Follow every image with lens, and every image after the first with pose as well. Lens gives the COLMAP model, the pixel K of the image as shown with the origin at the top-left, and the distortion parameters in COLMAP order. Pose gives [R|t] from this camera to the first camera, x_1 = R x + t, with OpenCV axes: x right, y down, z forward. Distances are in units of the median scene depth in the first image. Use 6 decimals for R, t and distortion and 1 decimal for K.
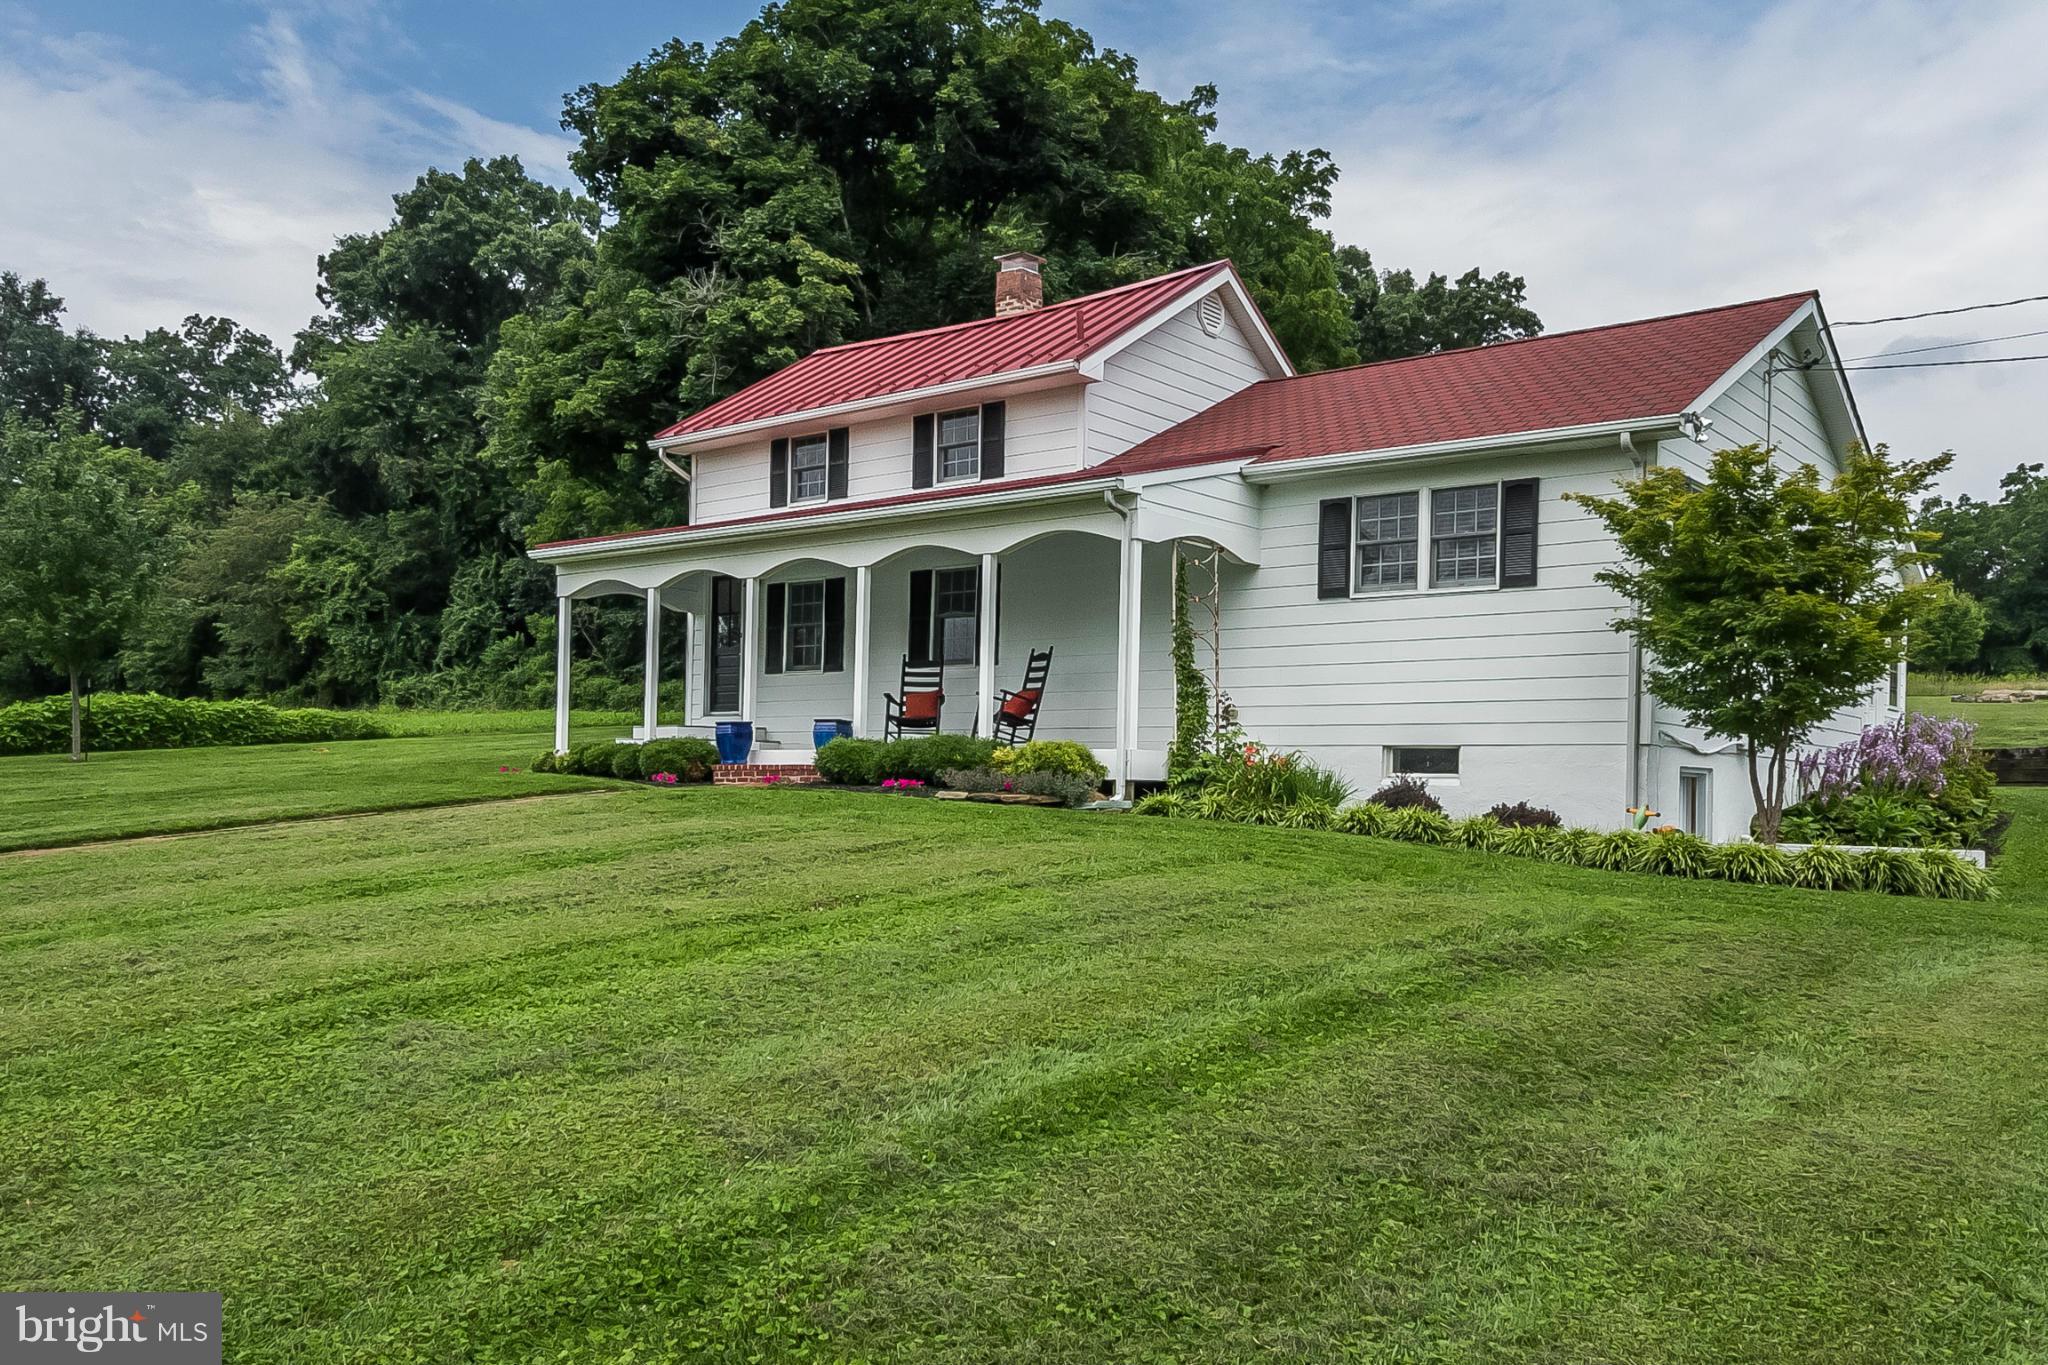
lens RADIAL K [[1467.7, 0, 1024.0], [0, 1467.7, 682.5], [0, 0, 1]] dist [0.001264, -0.000350]
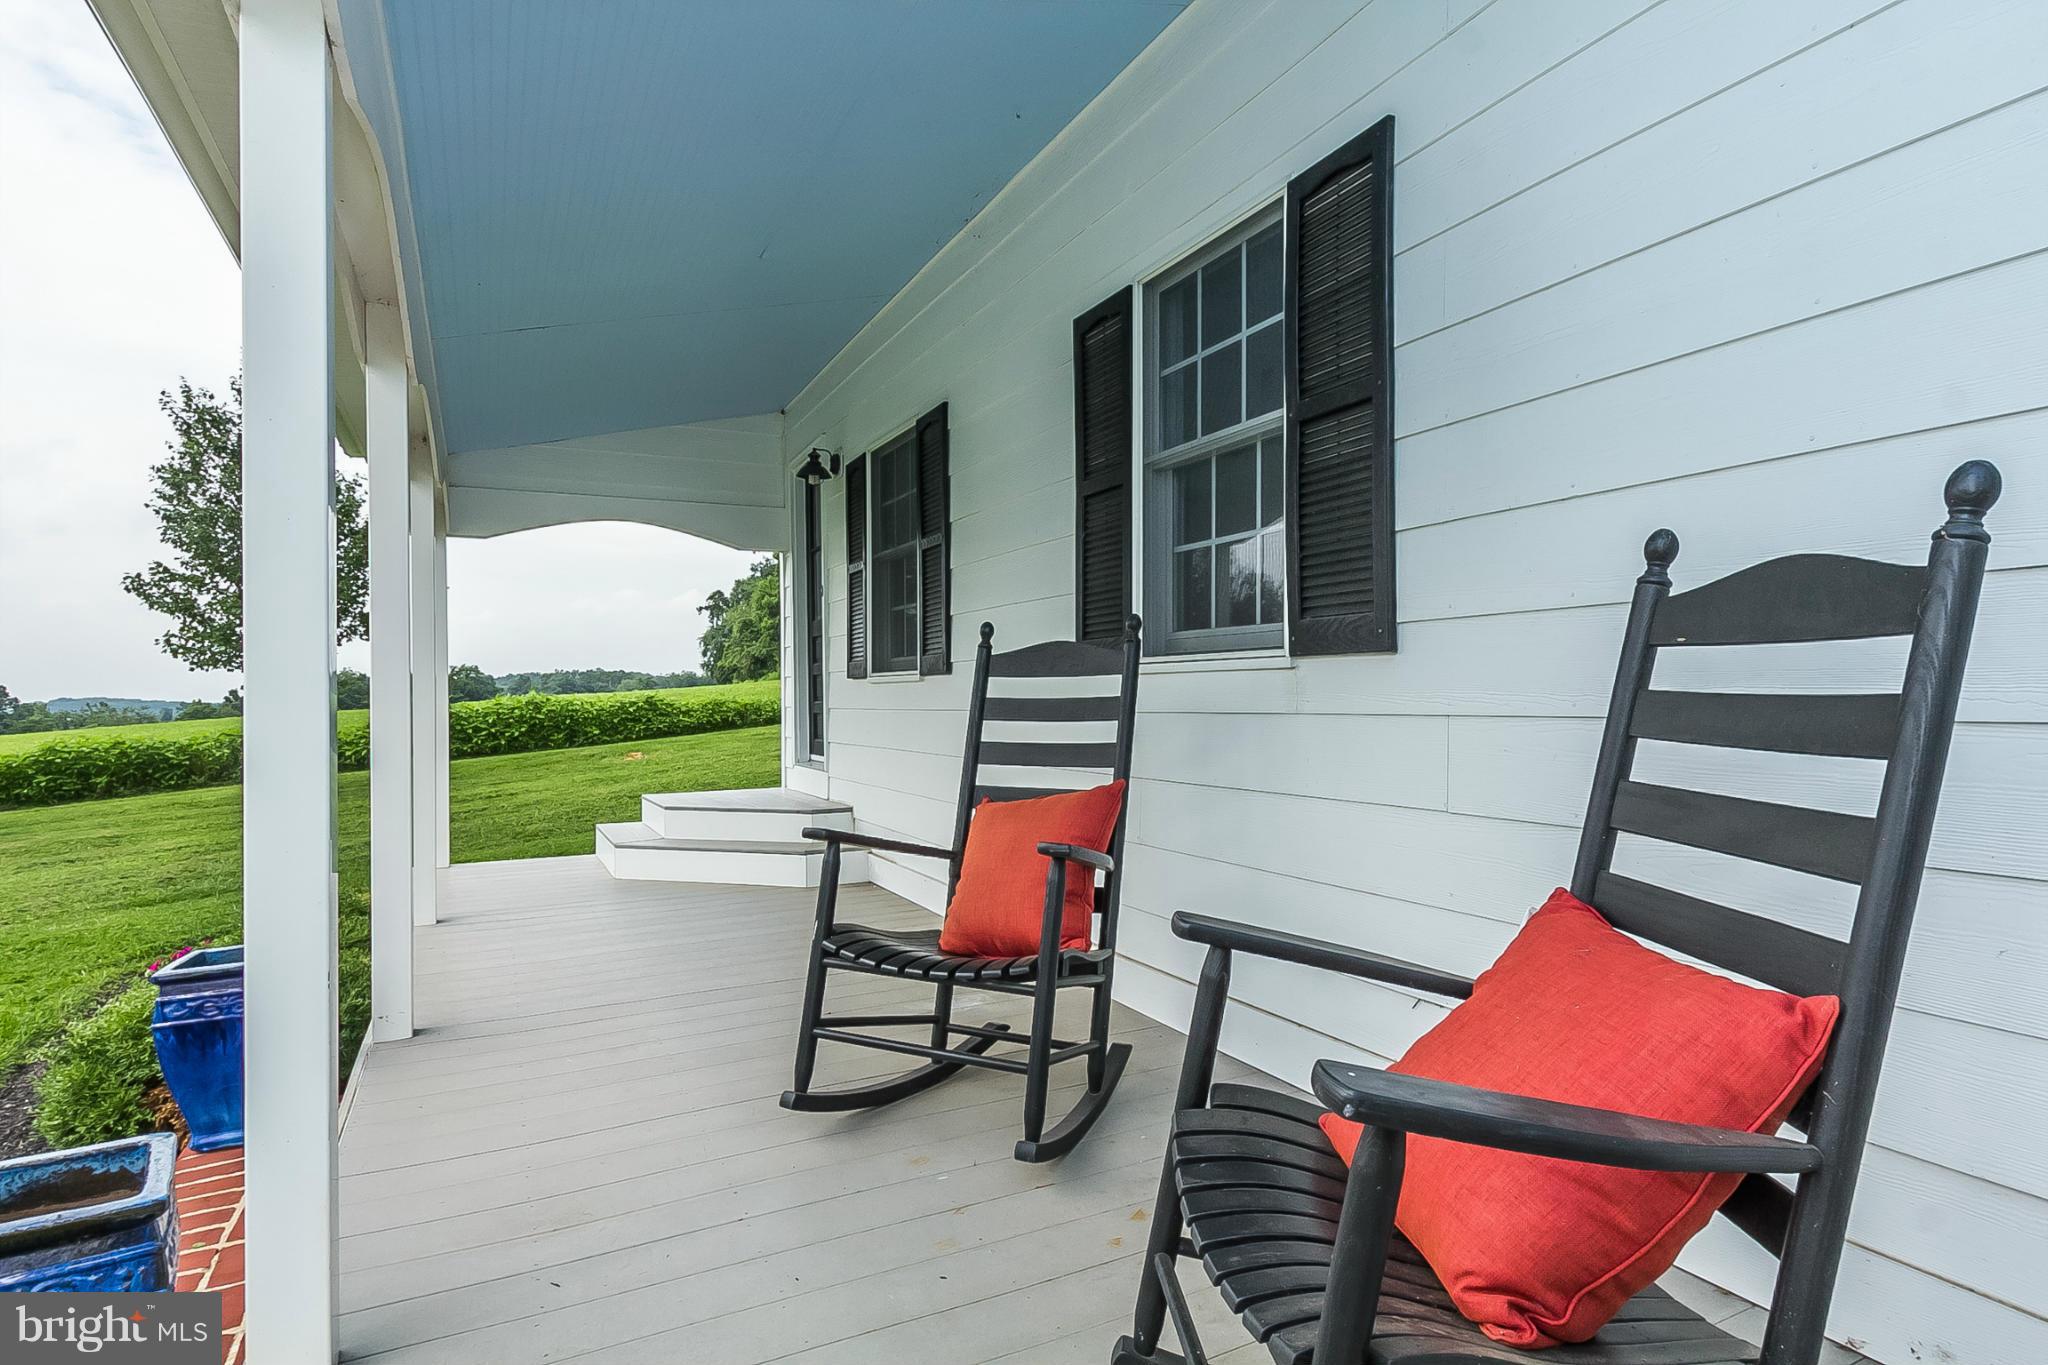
lens RADIAL K [[1116.3, 0, 1033.6], [0, 1116.3, 678.7], [0, 0, 1]] dist [0.001767, -0.000765]
pose [[0.920681, -0.041388, -0.388117, -0.003074], [0.060295, 0.997507, 0.036658, -0.009110], [0.385632, -0.057152, 0.920881, 0.468832]]
